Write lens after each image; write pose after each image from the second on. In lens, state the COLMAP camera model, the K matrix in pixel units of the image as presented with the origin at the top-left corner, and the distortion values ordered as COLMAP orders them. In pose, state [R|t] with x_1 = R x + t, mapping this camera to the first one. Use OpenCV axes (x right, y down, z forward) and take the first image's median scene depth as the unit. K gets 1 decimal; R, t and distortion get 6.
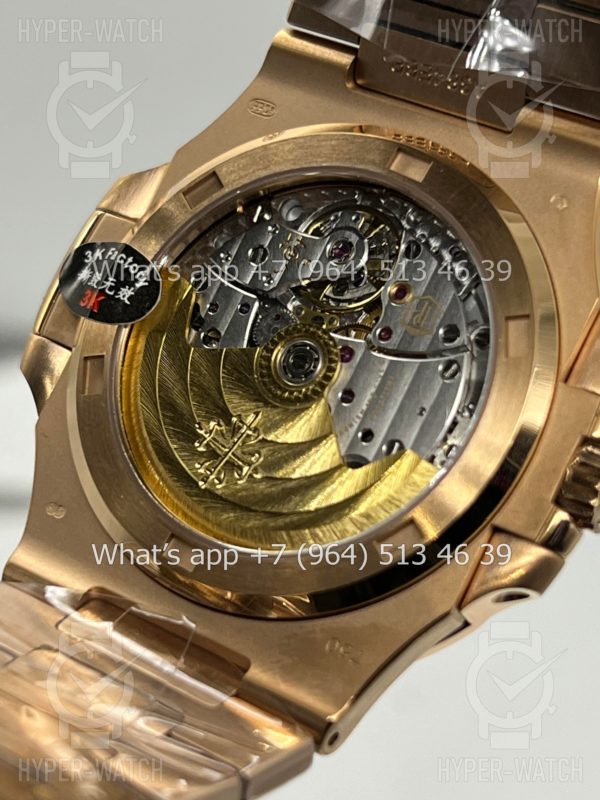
lens RADIAL K [[1917.9, 0, 303.3], [0, 1917.9, 395.3], [0, 0, 1]] dist [0.272717, 0.000000]
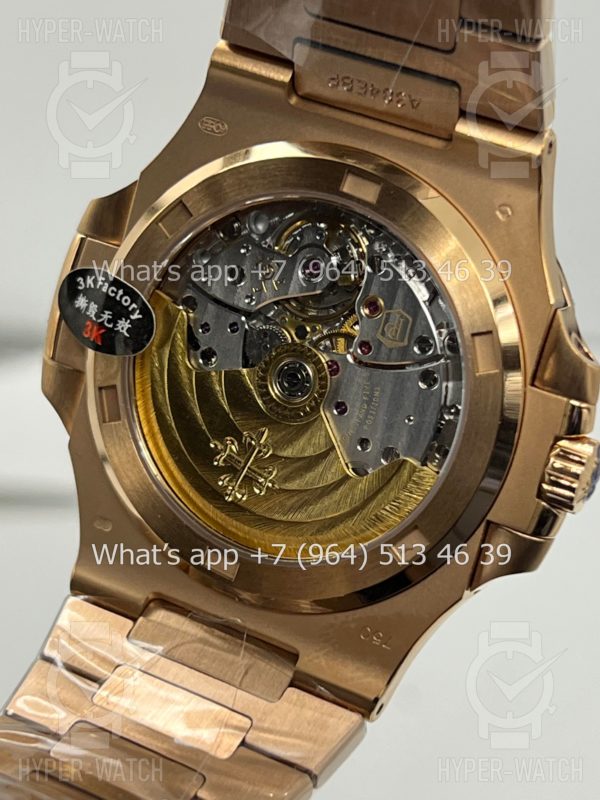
lens RADIAL K [[1917.9, 0, 298.5], [0, 1917.9, 399.8], [0, 0, 1]] dist [0.272717, 0.000000]
pose [[0.984706, -0.171672, -0.029721, 0.031071], [0.171975, 0.930398, 0.323704, -0.351757], [-0.027918, -0.323865, 0.945691, -0.050084]]
